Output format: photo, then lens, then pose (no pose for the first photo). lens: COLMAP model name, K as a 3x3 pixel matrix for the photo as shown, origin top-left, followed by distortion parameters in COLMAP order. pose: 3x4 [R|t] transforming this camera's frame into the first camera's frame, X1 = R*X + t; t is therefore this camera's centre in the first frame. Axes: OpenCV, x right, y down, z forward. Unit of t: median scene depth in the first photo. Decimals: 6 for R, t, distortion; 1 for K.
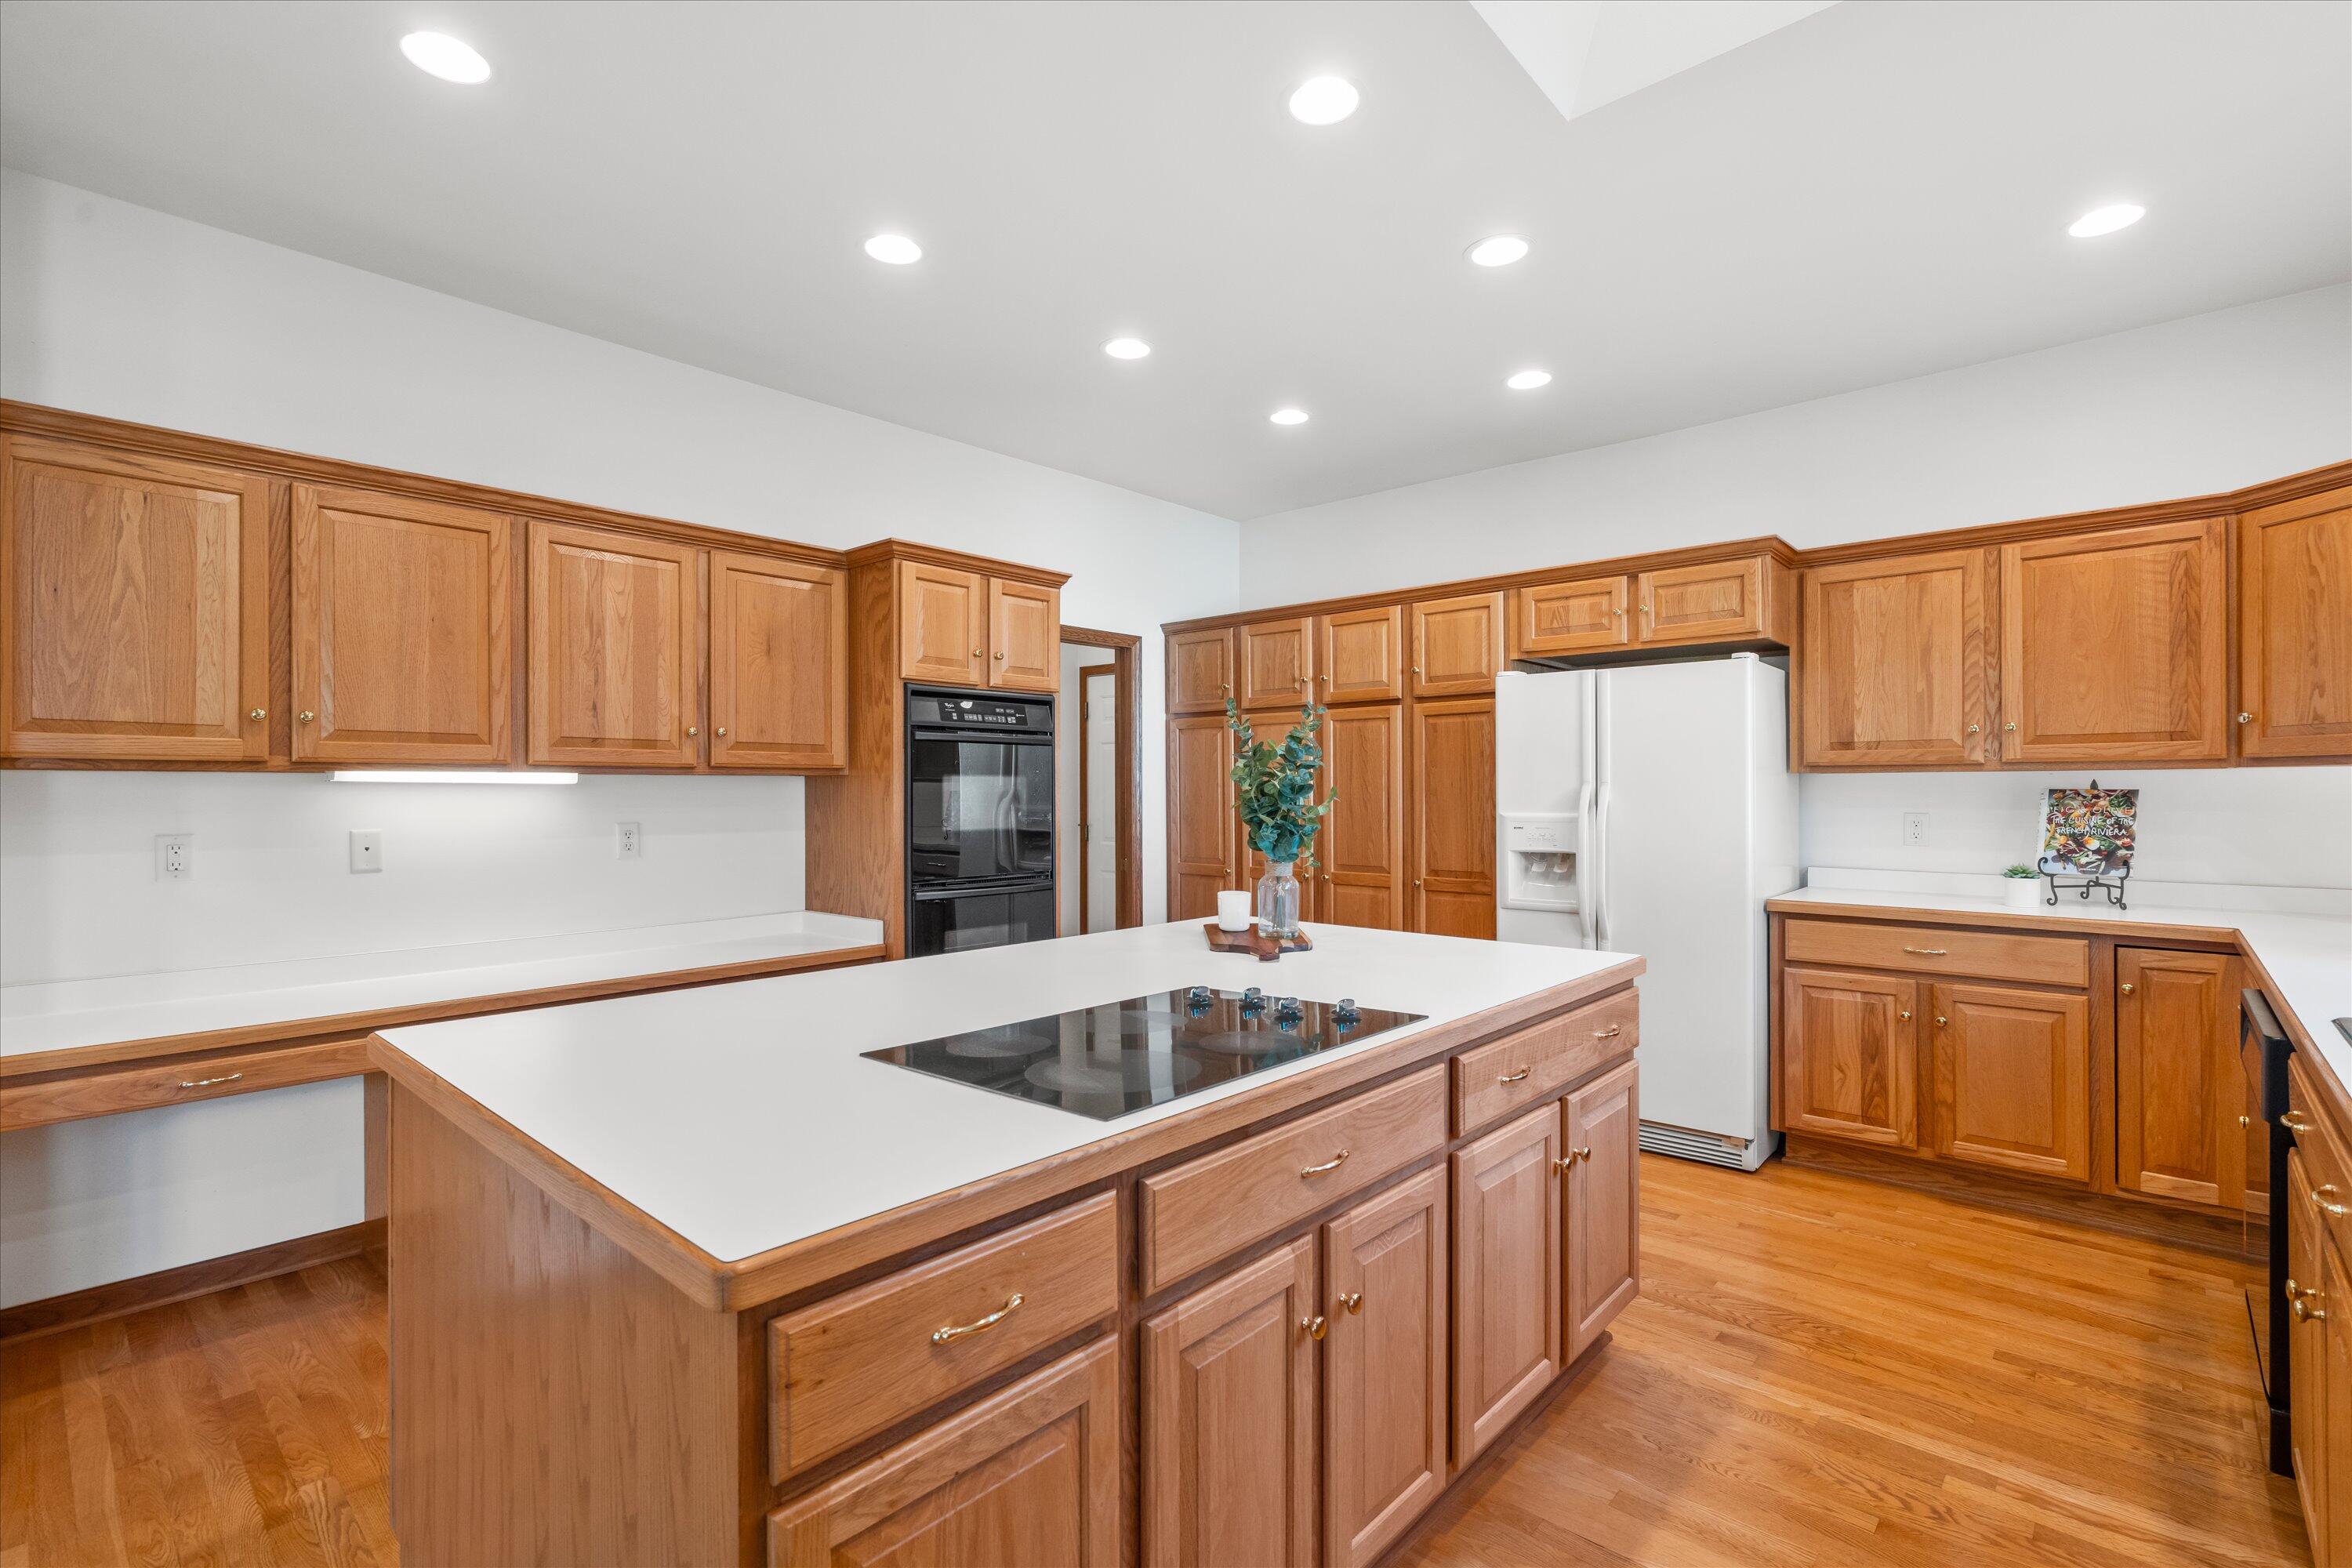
lens RADIAL K [[1068.9, 0, 1178.5], [0, 1068.9, 791.6], [0, 0, 1]] dist [-0.001481, 0.000267]
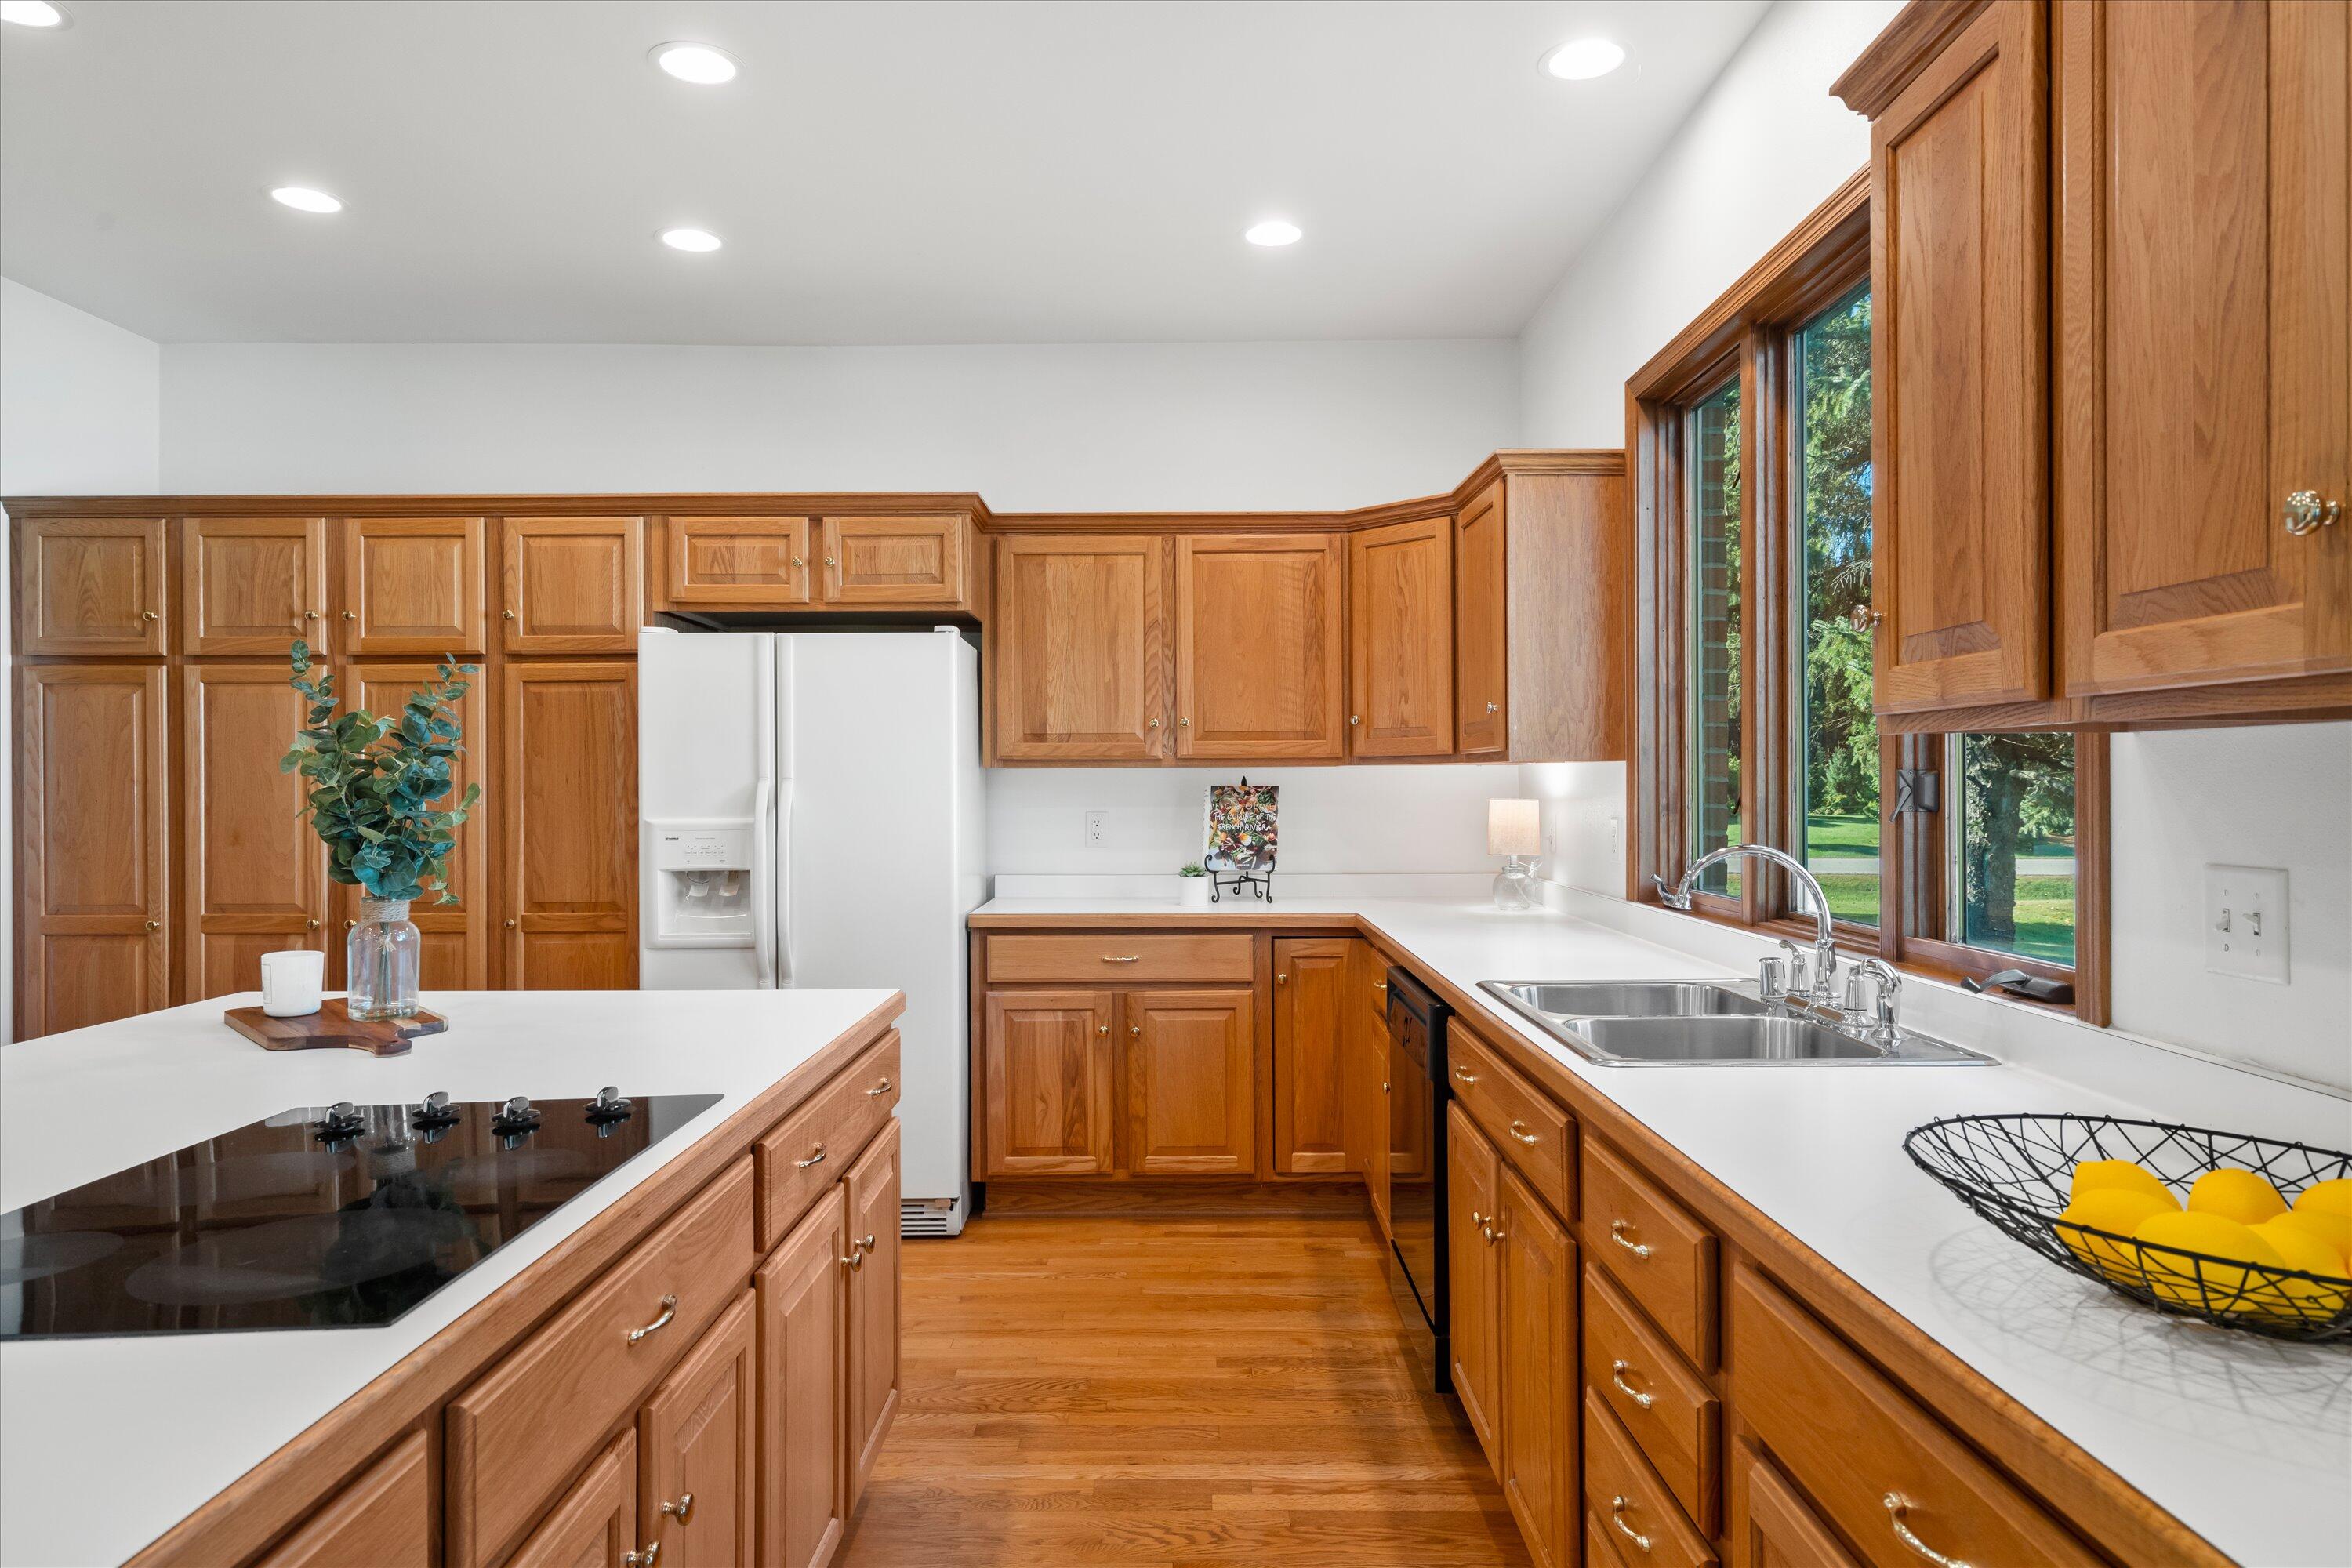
lens RADIAL K [[1433.2, 0, 1181.0], [0, 1433.2, 777.3], [0, 0, 1]] dist [0.002091, 0.000672]
pose [[0.740341, 0.003267, 0.672224, -0.106005], [0.003612, 0.999954, -0.008838, 0.001518], [-0.672222, 0.008971, 0.740295, 0.032439]]
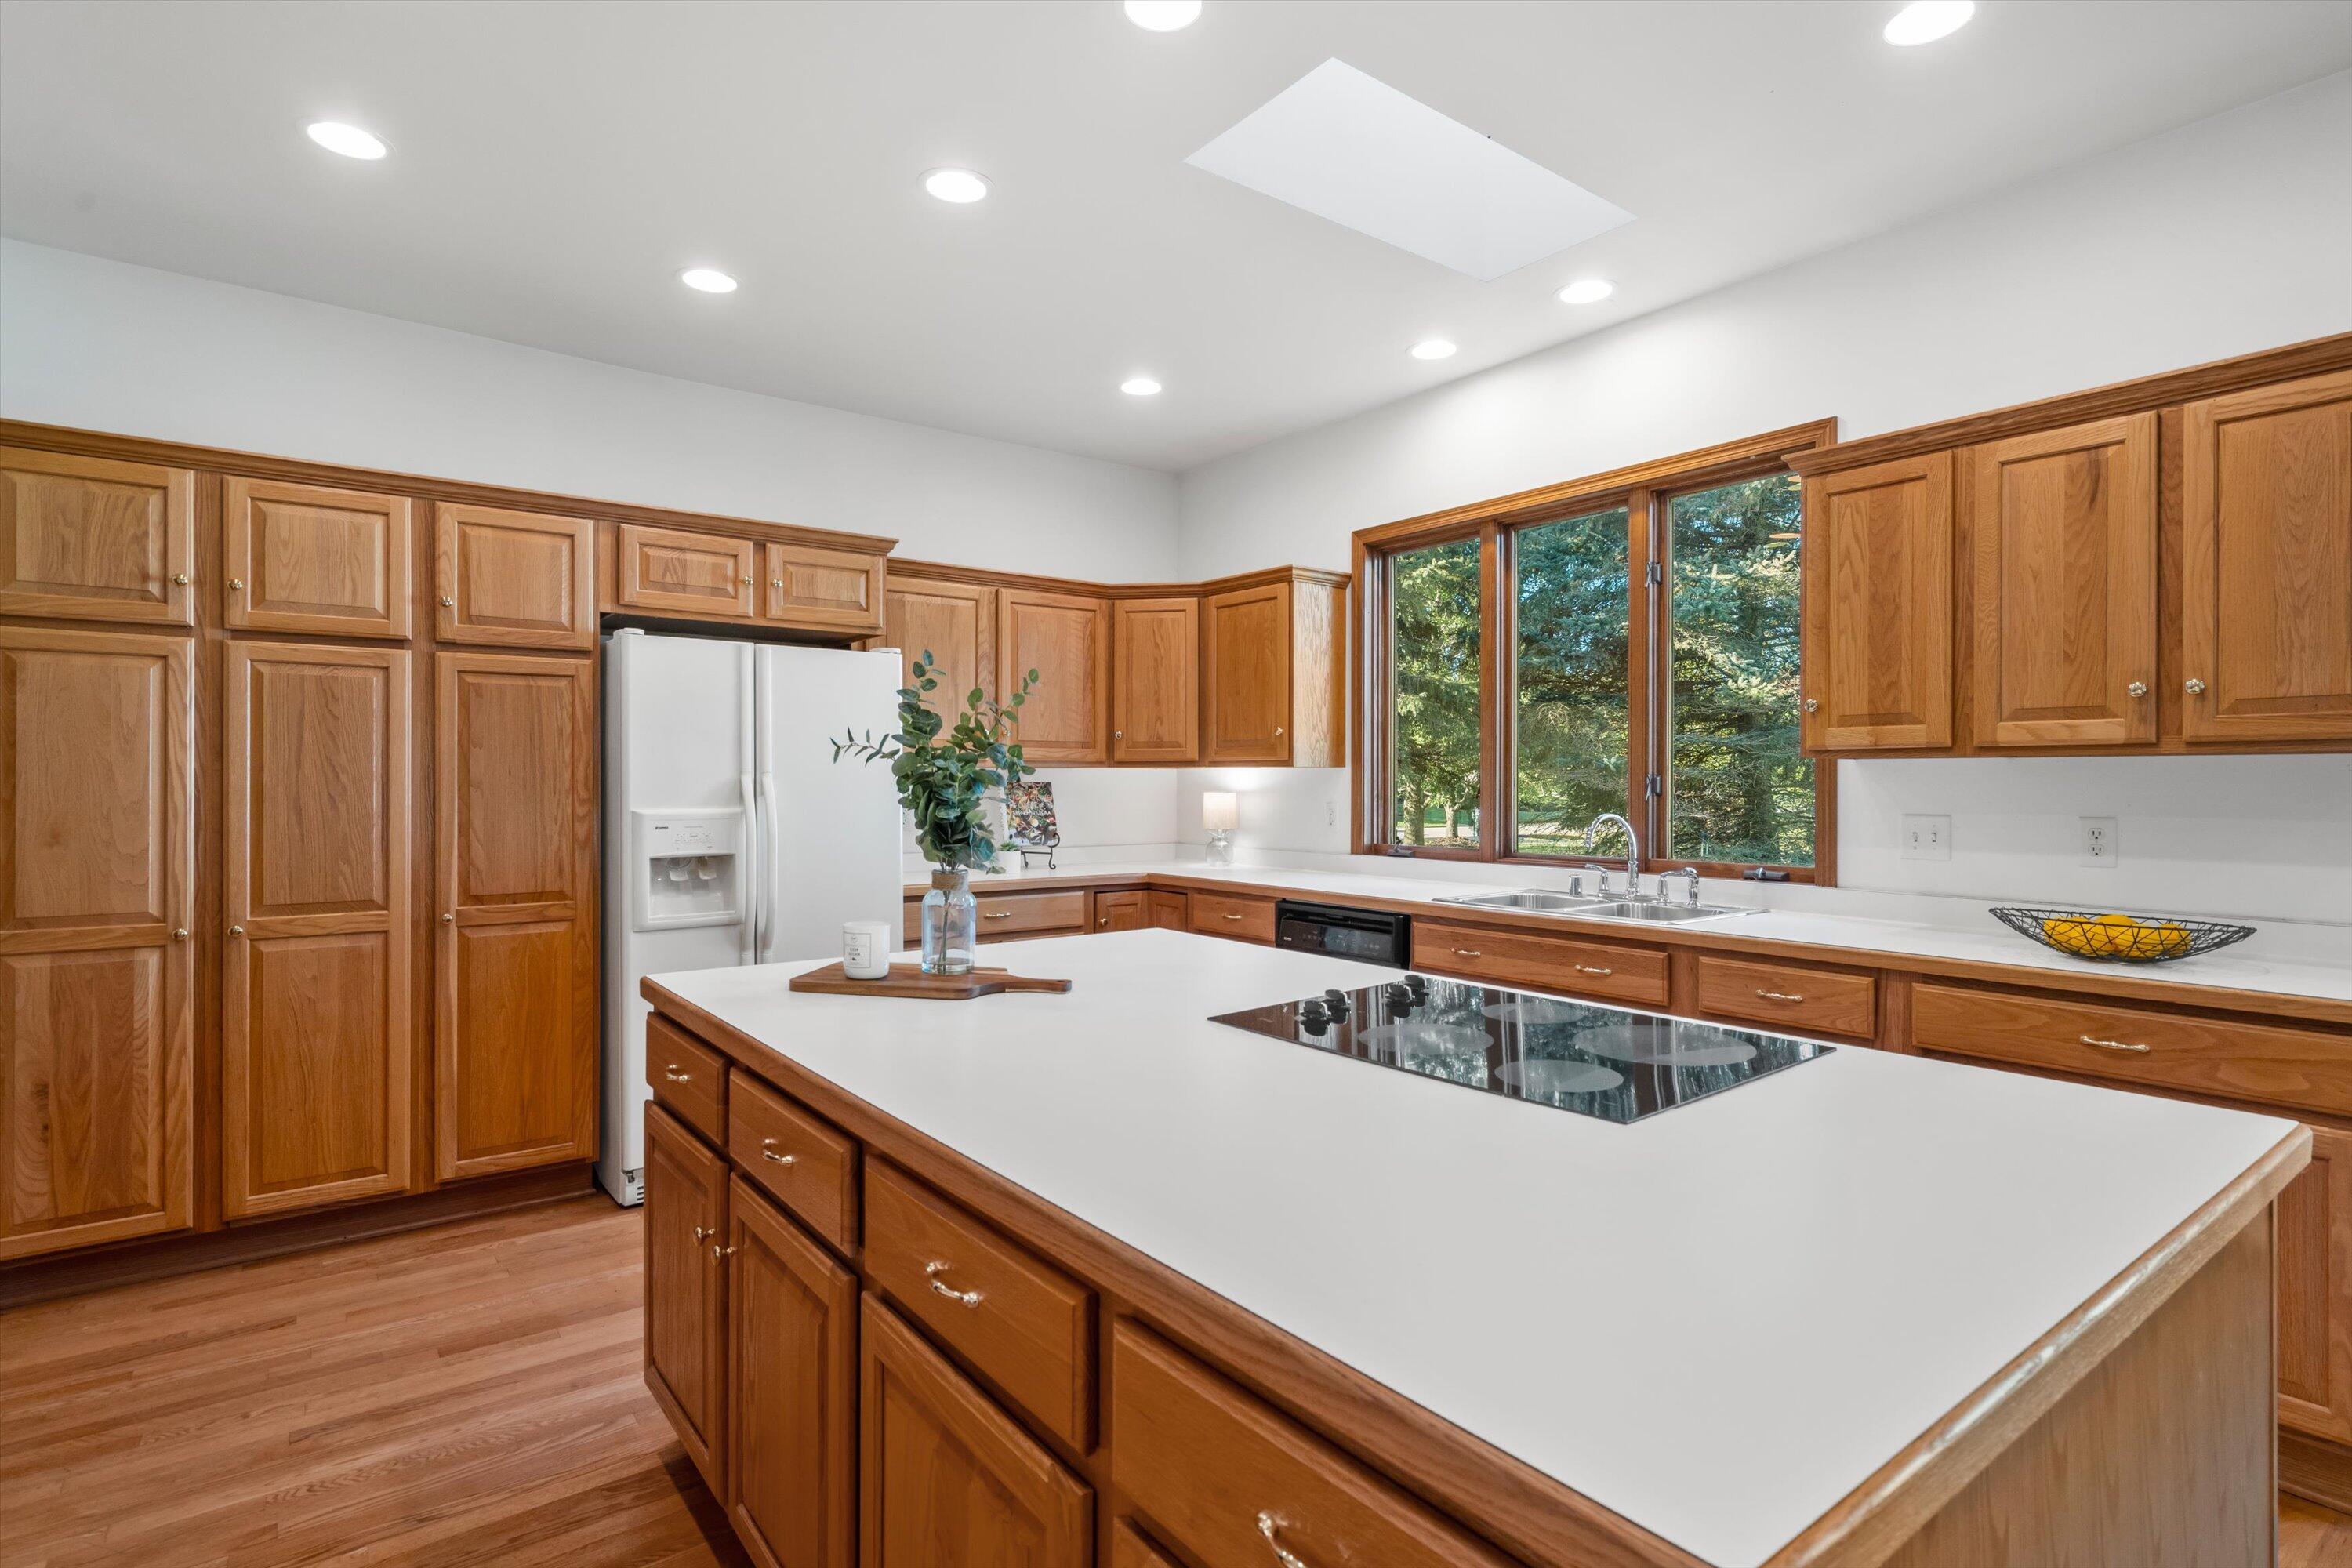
lens RADIAL K [[1165.1, 0, 1179.2], [0, 1165.1, 789.2], [0, 0, 1]] dist [-0.000606, -0.000190]
pose [[0.180530, -0.001332, 0.983569, -0.557362], [0.001200, 0.999999, 0.001134, 0.005449], [-0.983569, 0.000975, 0.180531, 0.554524]]
